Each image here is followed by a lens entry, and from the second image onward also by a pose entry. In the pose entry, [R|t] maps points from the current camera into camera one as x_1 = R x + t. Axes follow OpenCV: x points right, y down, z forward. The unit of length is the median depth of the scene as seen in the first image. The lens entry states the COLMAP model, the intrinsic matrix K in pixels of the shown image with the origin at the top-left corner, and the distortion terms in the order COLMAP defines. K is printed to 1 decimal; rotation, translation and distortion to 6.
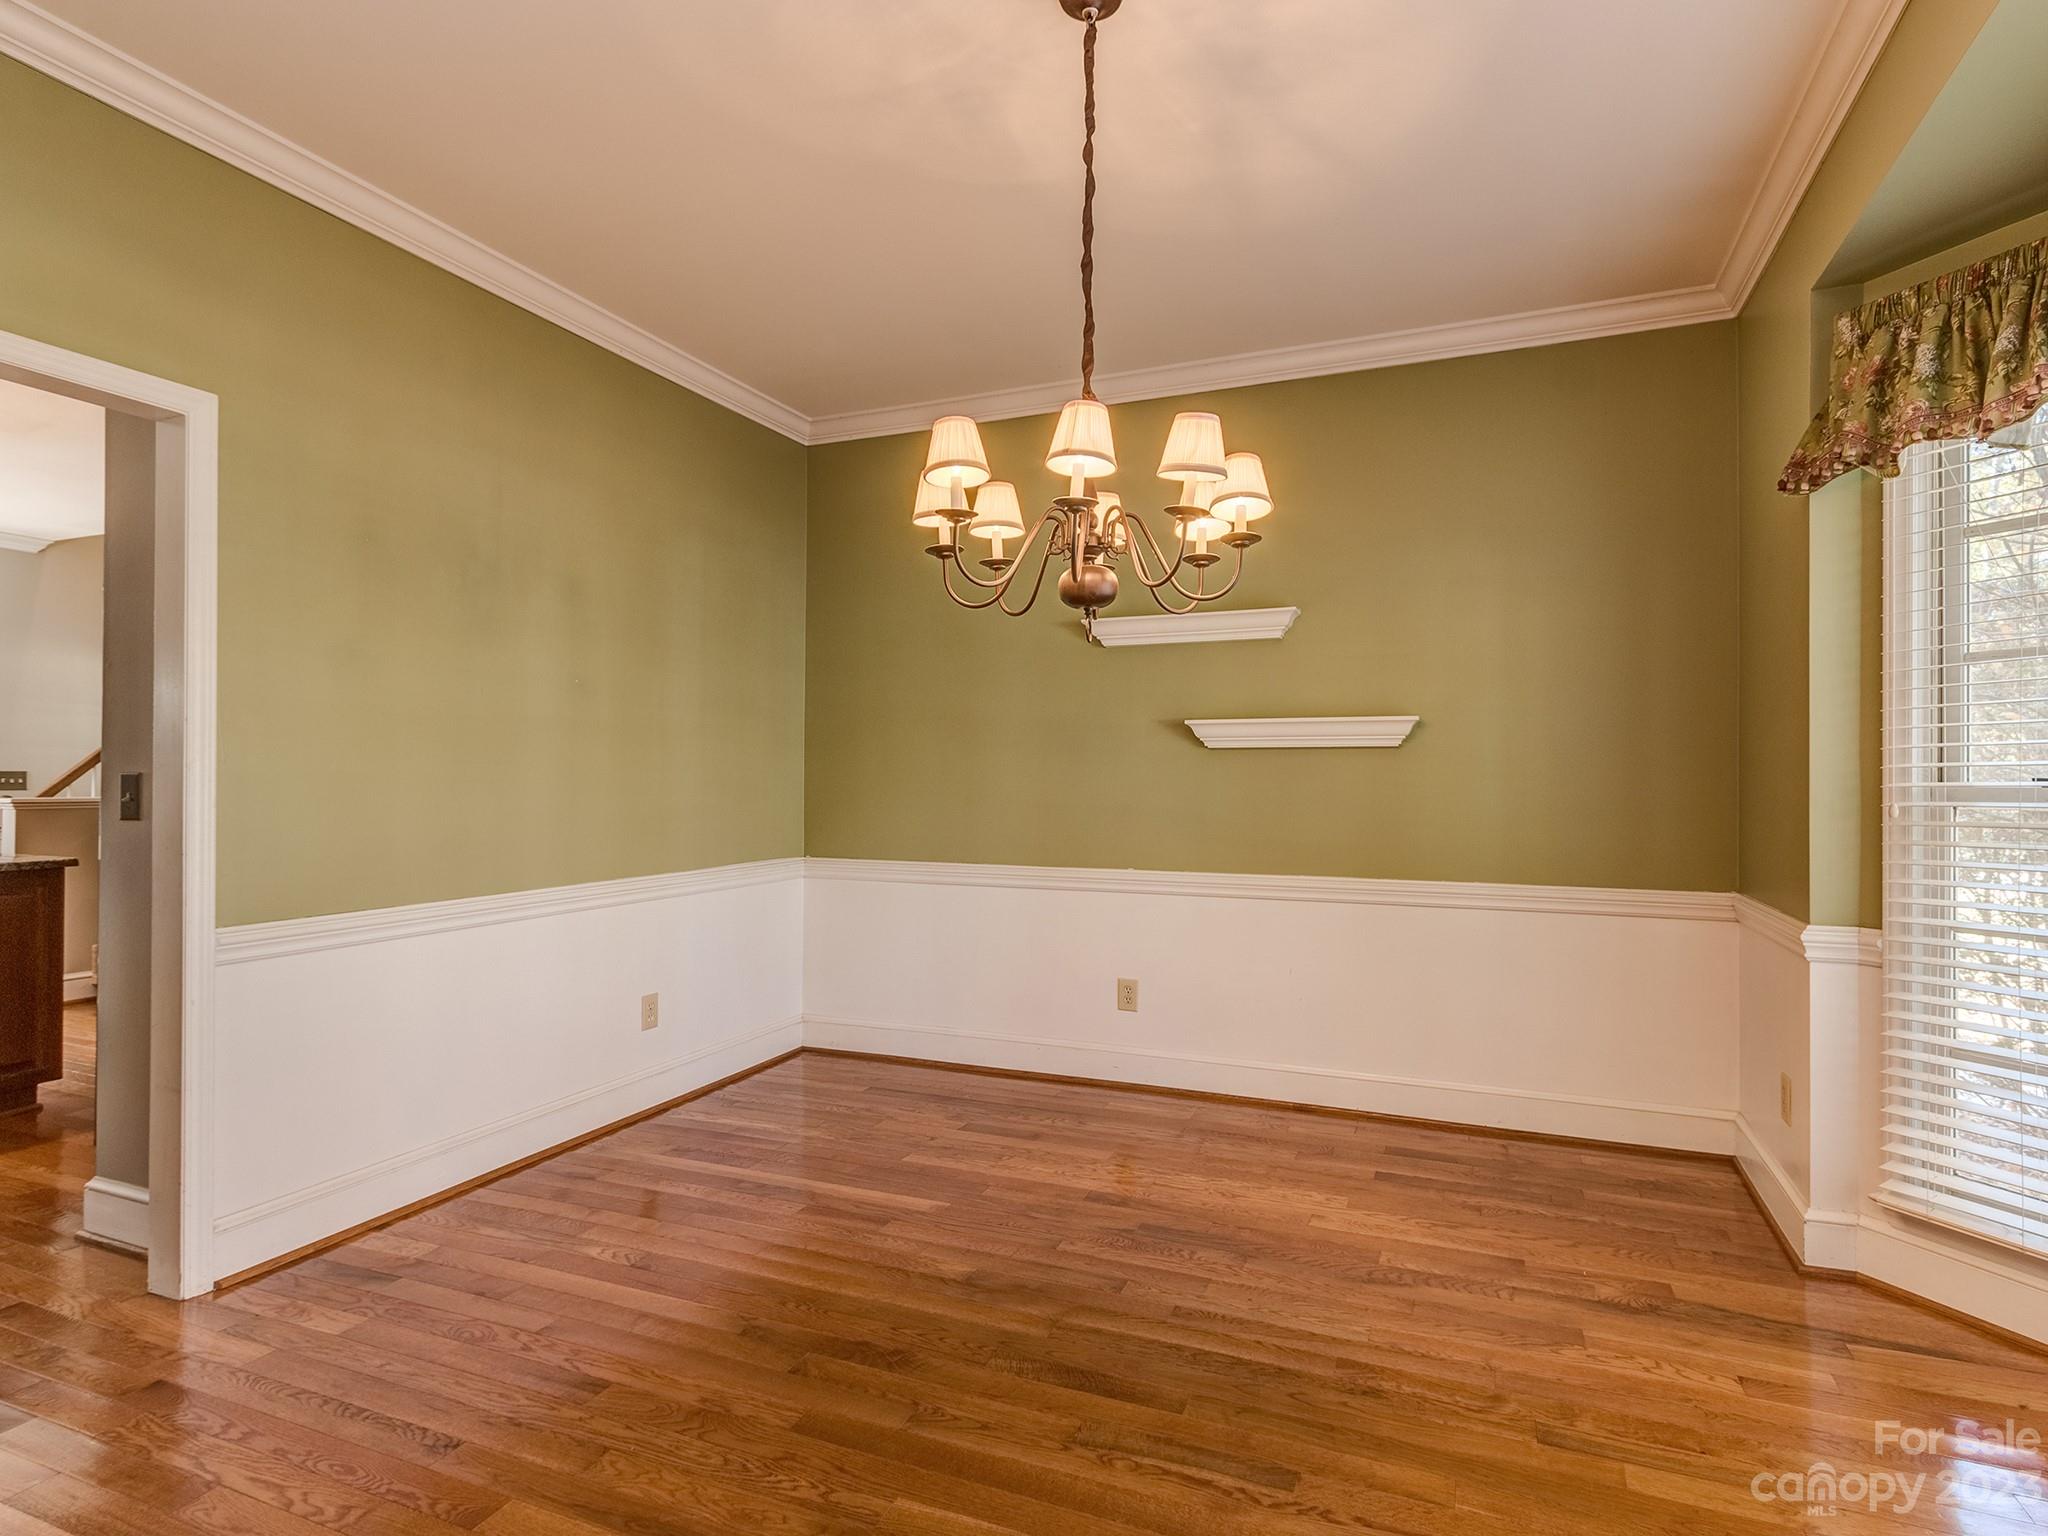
lens RADIAL K [[1090.8, 0, 1019.3], [0, 1090.8, 770.7], [0, 0, 1]] dist [-0.000095, -0.000135]
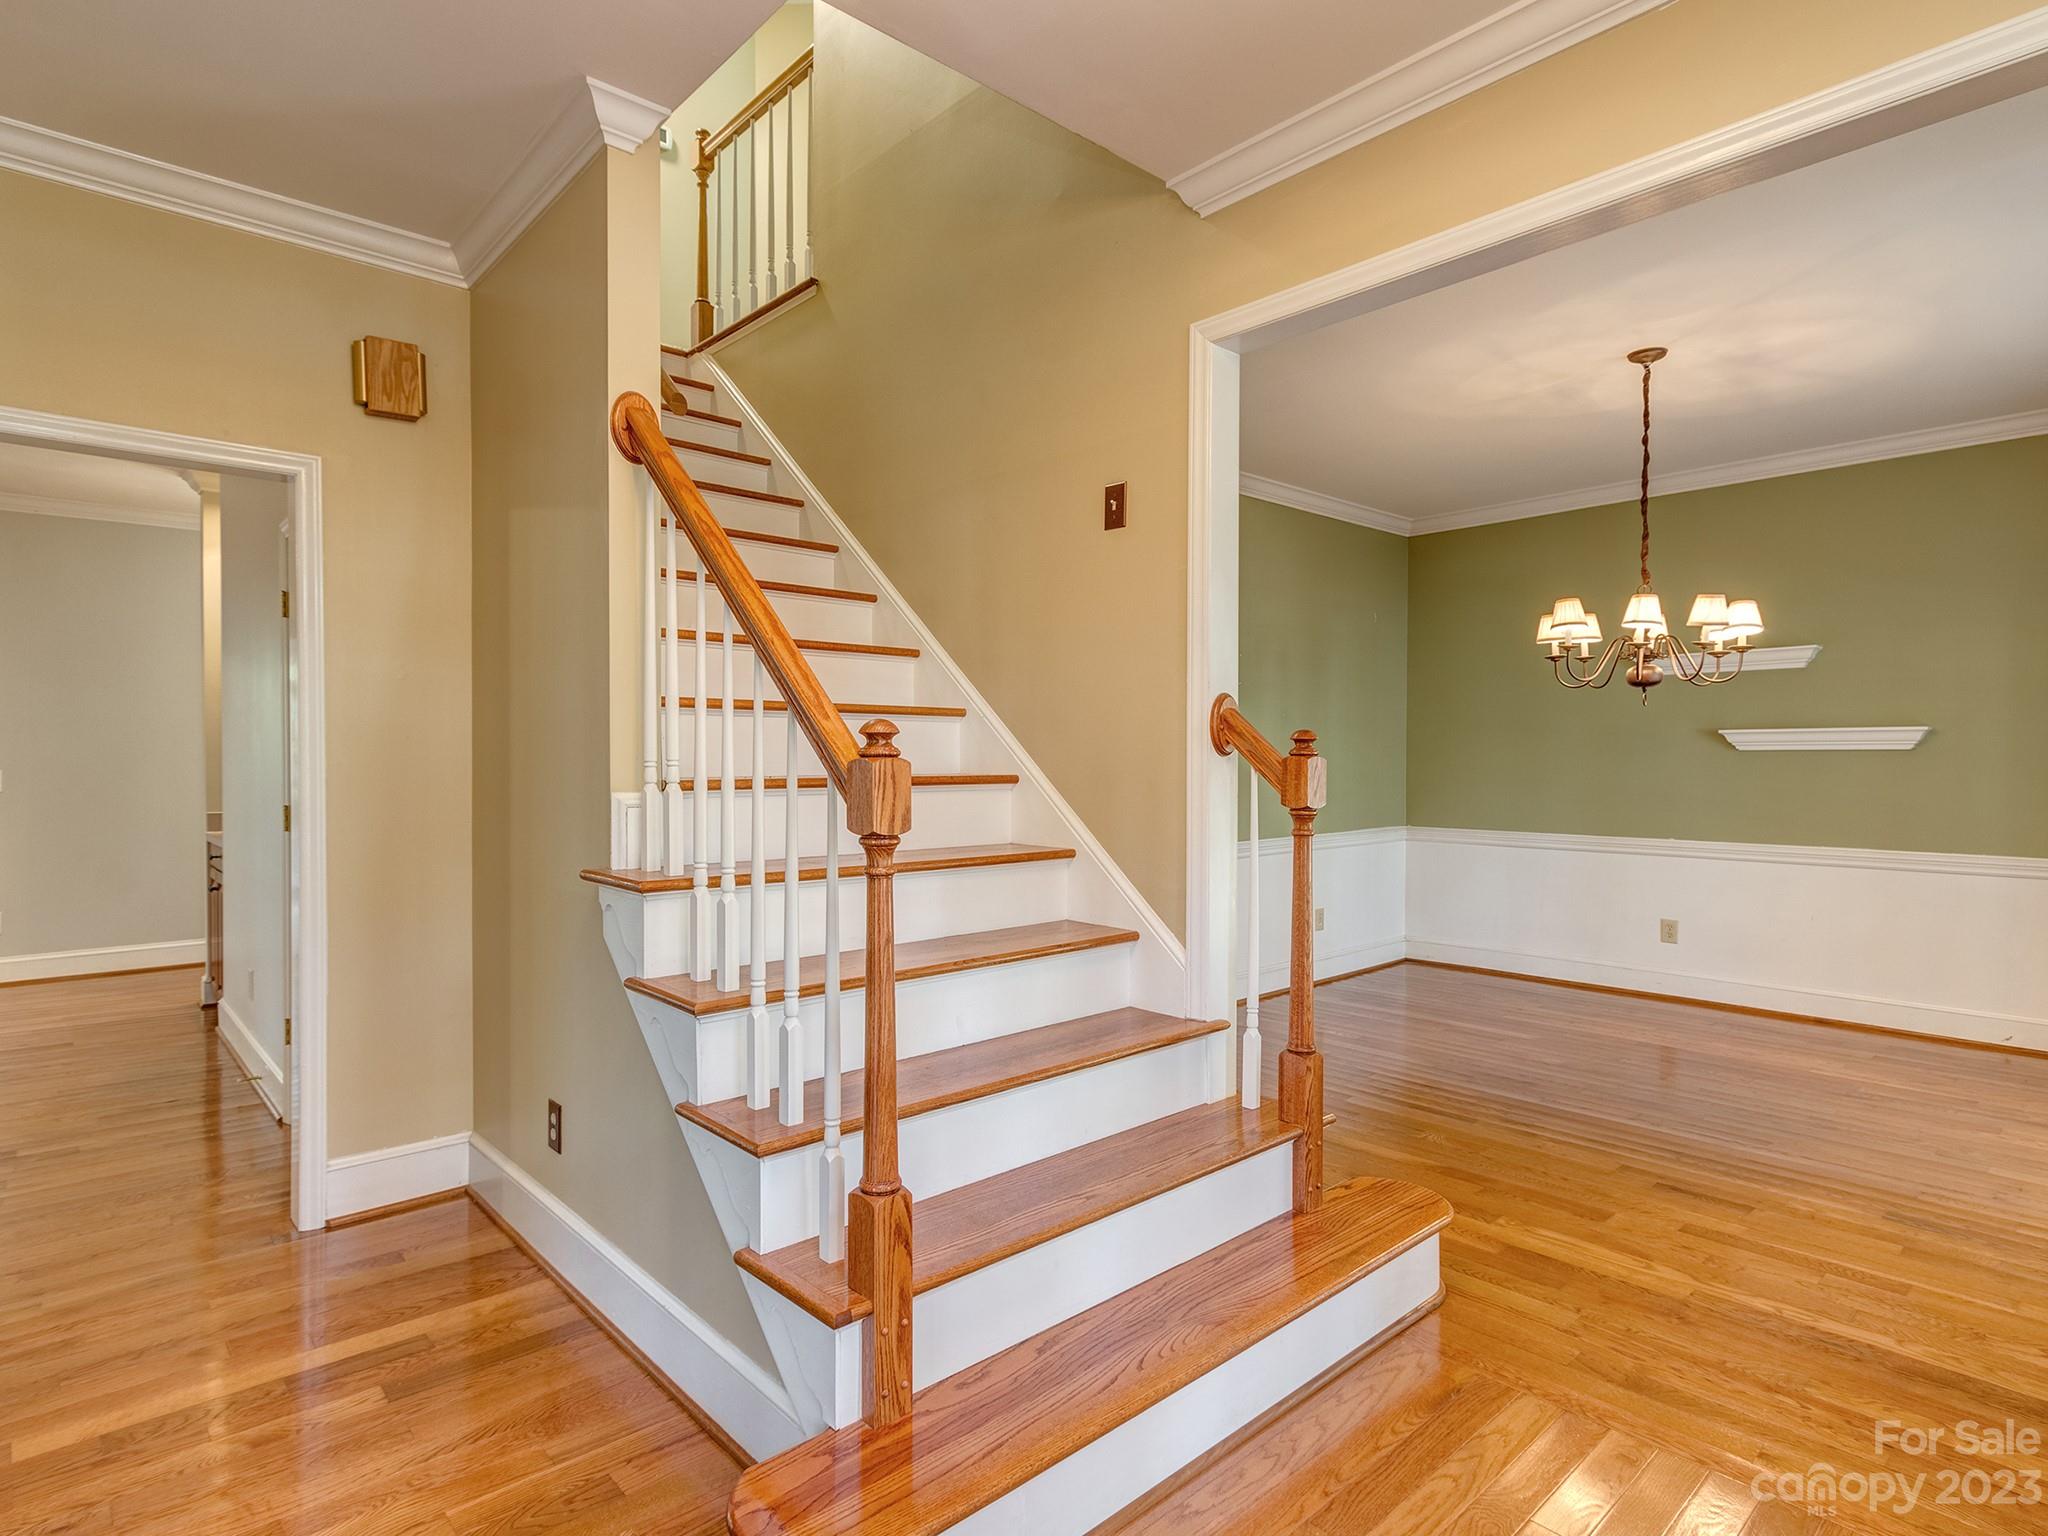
lens RADIAL K [[1100.1, 0, 1001.4], [0, 1100.1, 767.8], [0, 0, 1]] dist [0.002359, -0.001093]
pose [[0.901826, 0.000056, -0.432099, -0.106173], [0.007344, 0.999854, 0.015459, -0.047126], [0.432036, -0.017114, 0.901694, -1.076188]]
